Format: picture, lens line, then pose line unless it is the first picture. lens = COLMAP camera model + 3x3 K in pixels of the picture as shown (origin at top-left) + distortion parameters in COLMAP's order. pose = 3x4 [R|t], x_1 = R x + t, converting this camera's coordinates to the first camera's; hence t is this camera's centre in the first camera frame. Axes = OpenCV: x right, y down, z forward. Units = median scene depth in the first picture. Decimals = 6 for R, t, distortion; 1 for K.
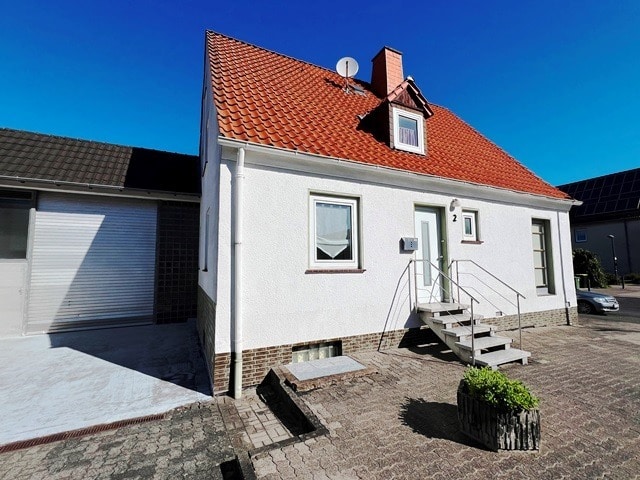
lens RADIAL K [[279.1, 0, 318.9], [0, 279.1, 242.2], [0, 0, 1]] dist [-0.002965, 0.000416]
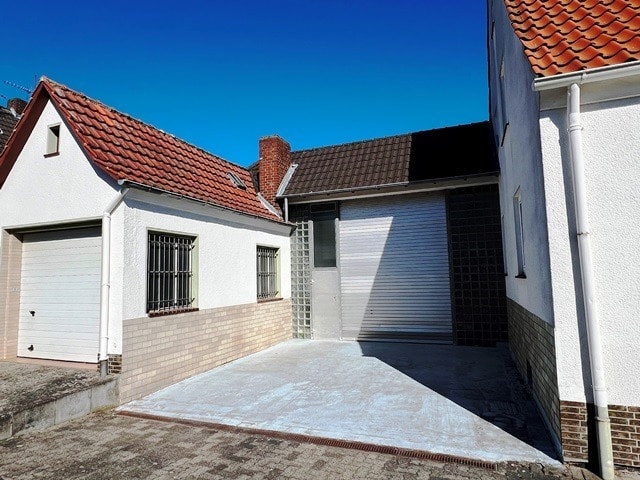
lens RADIAL K [[382.0, 0, 319.8], [0, 382.0, 242.1], [0, 0, 1]] dist [-0.001217, -0.001959]
pose [[0.676026, -0.073777, -0.733175, -0.042046], [0.079981, 0.996443, -0.026522, -0.000844], [0.732524, -0.040711, 0.679522, -0.023725]]
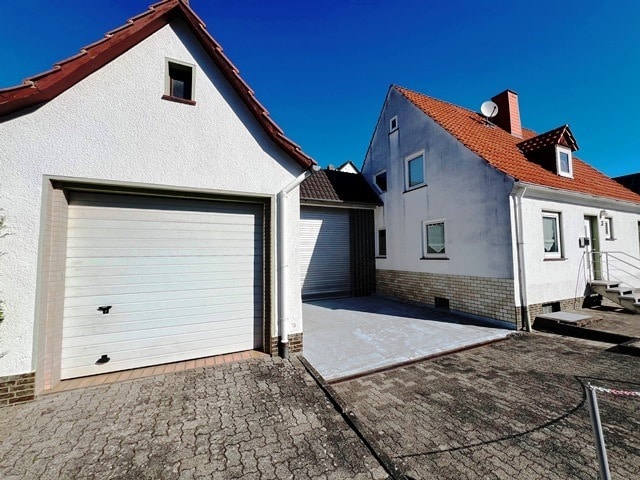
lens RADIAL K [[253.9, 0, 320.0], [0, 253.9, 240.3], [0, 0, 1]] dist [-0.003314, 0.000049]
pose [[0.999627, -0.003736, -0.027066, -1.075365], [0.004543, 0.999546, 0.029800, -0.047830], [0.026942, -0.029912, 0.999189, -0.418797]]
